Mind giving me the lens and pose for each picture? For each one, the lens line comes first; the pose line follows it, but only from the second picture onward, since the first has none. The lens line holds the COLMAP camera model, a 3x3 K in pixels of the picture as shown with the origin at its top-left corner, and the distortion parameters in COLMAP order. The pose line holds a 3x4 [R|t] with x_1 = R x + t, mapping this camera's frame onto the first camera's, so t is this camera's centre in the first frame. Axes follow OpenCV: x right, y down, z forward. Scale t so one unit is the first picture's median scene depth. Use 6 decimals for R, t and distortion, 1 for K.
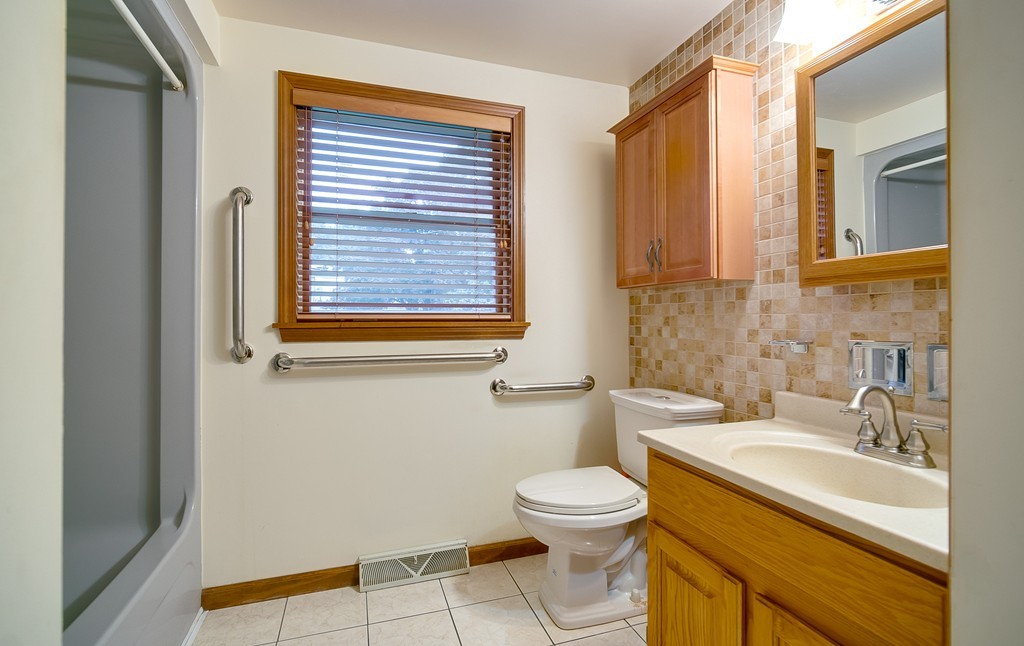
lens RADIAL K [[450.1, 0, 527.7], [0, 450.1, 318.9], [0, 0, 1]] dist [-0.000245, 0.000228]
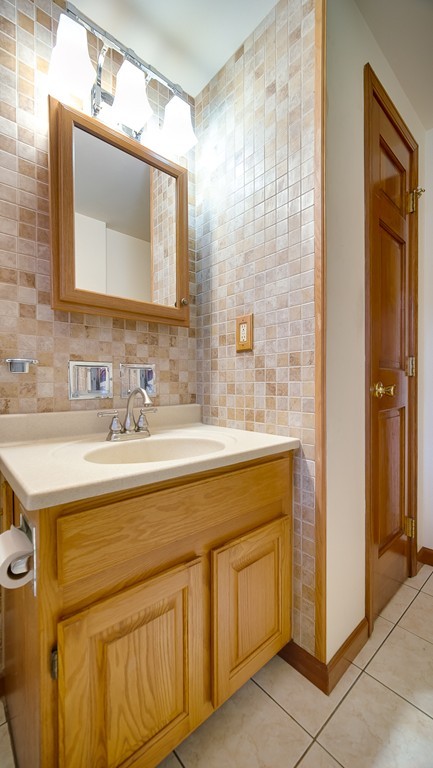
lens RADIAL K [[304.3, 0, 216.5], [0, 304.3, 384.0], [0, 0, 1]] dist [-0.000714, 0.000557]
pose [[-0.330185, -0.001082, 0.943916, -0.198421], [0.000110, 0.999999, 0.001184, 0.111920], [-0.943916, 0.000495, -0.330185, 0.912210]]
